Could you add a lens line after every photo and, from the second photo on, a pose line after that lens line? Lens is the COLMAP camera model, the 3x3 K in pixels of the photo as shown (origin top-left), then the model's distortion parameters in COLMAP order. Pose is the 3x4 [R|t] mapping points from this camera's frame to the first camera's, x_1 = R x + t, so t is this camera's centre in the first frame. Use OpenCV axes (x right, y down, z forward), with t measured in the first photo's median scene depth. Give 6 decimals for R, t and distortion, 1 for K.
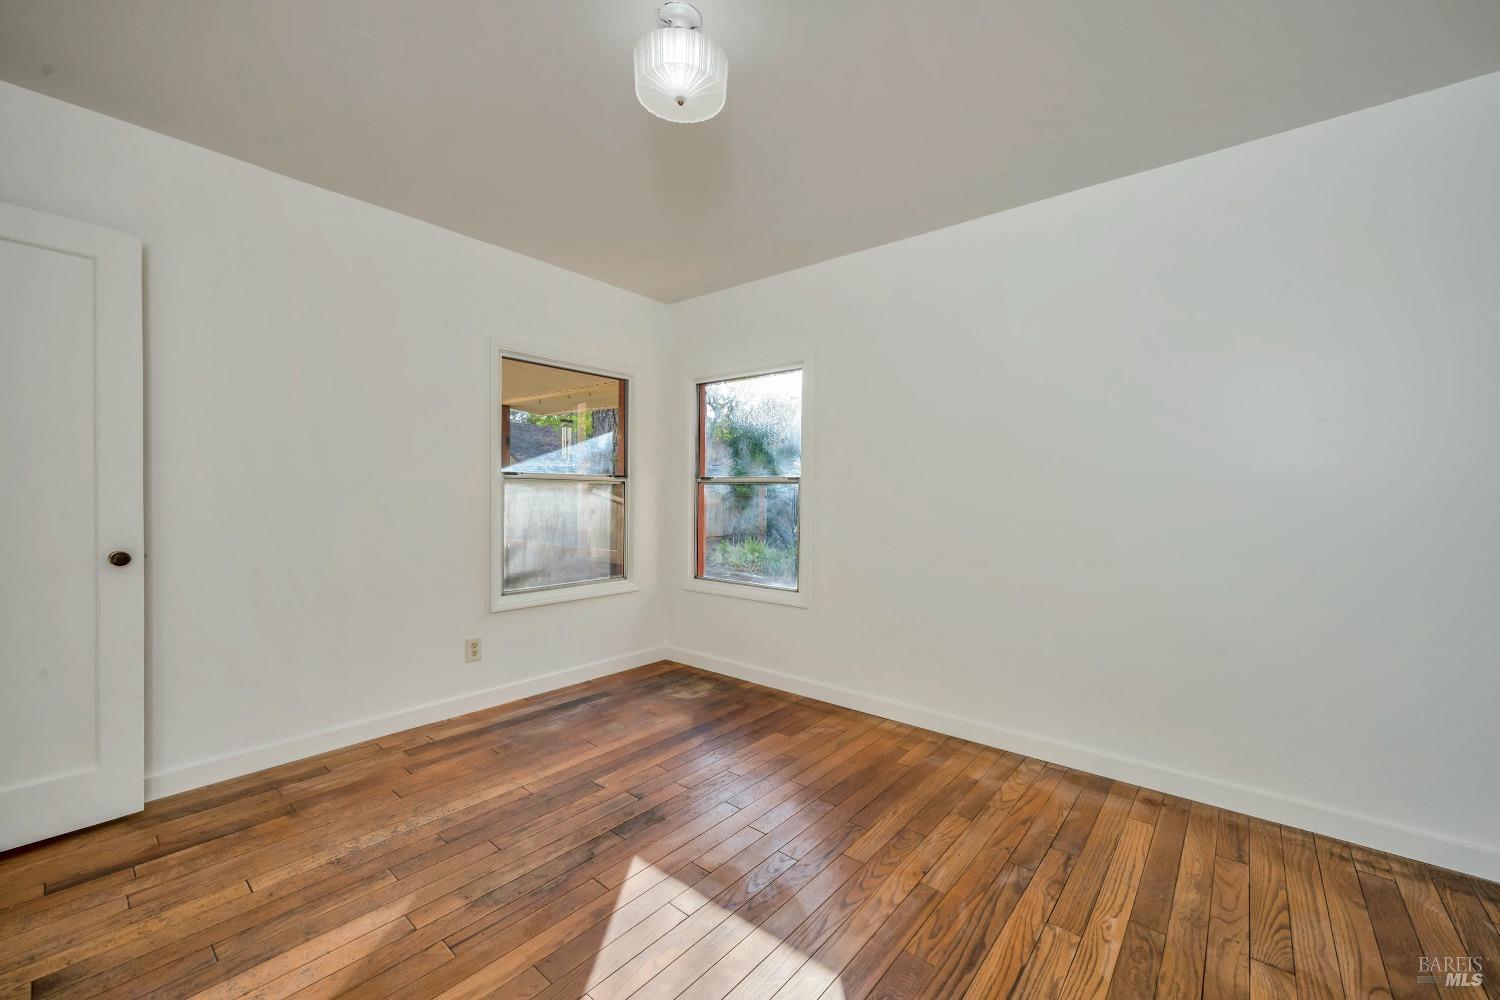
lens RADIAL K [[593.2, 0, 750.8], [0, 593.2, 494.5], [0, 0, 1]] dist [-0.000746, 0.000405]
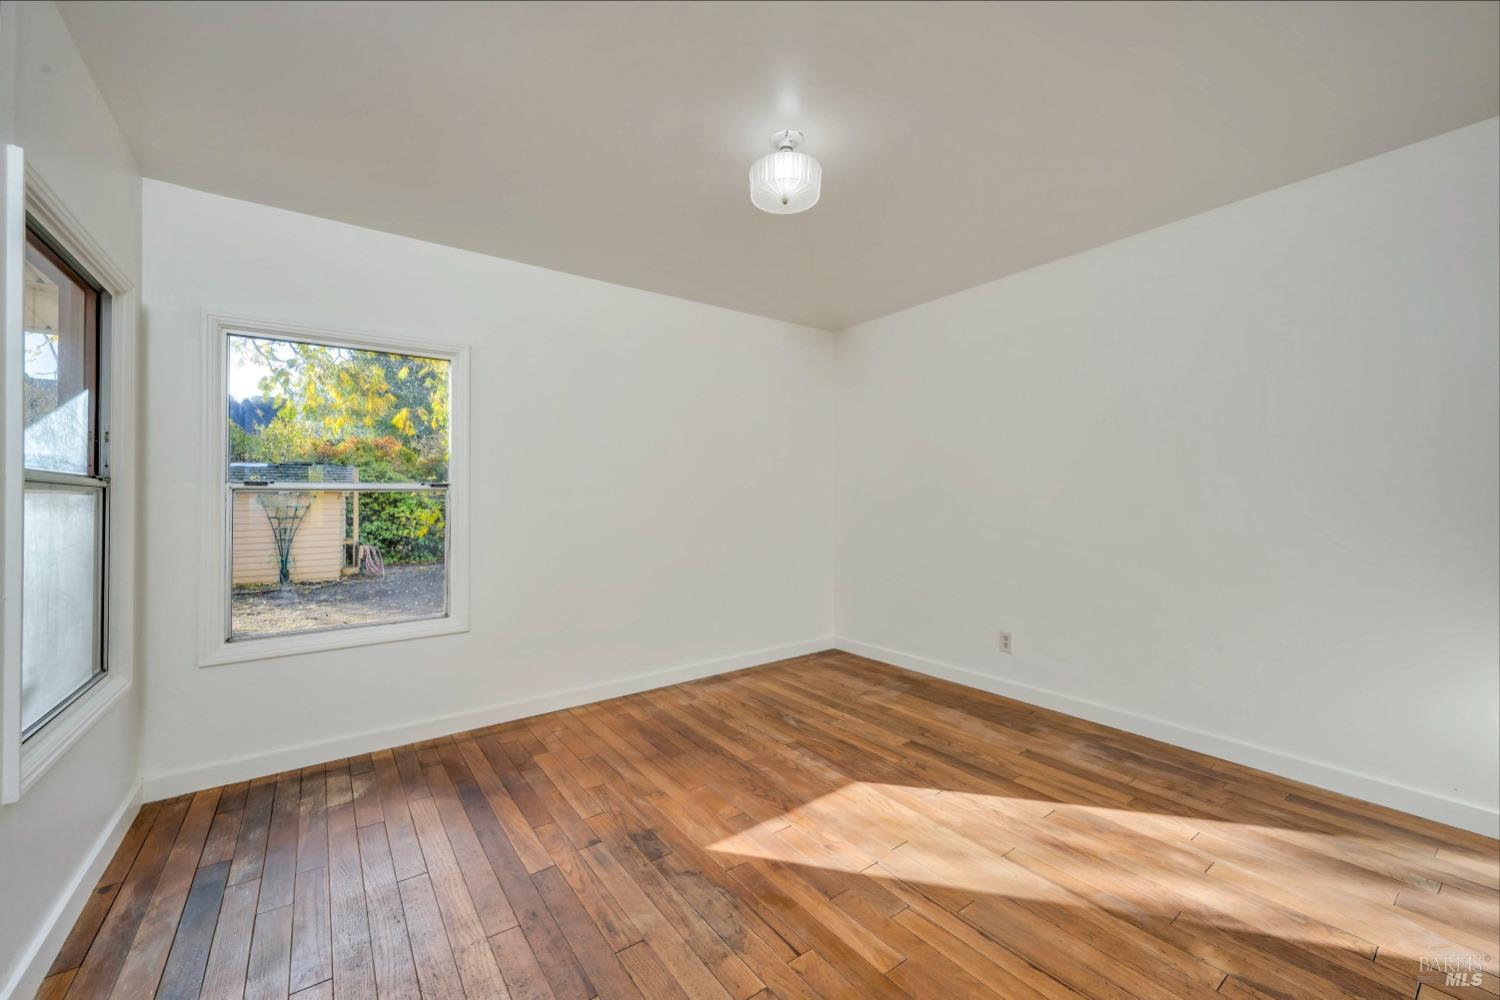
lens RADIAL K [[593.2, 0, 749.8], [0, 593.2, 495.1], [0, 0, 1]] dist [-0.000746, 0.000405]
pose [[0.243674, -0.006563, 0.969835, -0.928050], [0.017424, 0.999845, 0.002388, -0.010522], [-0.969701, 0.016317, 0.243750, 0.512071]]
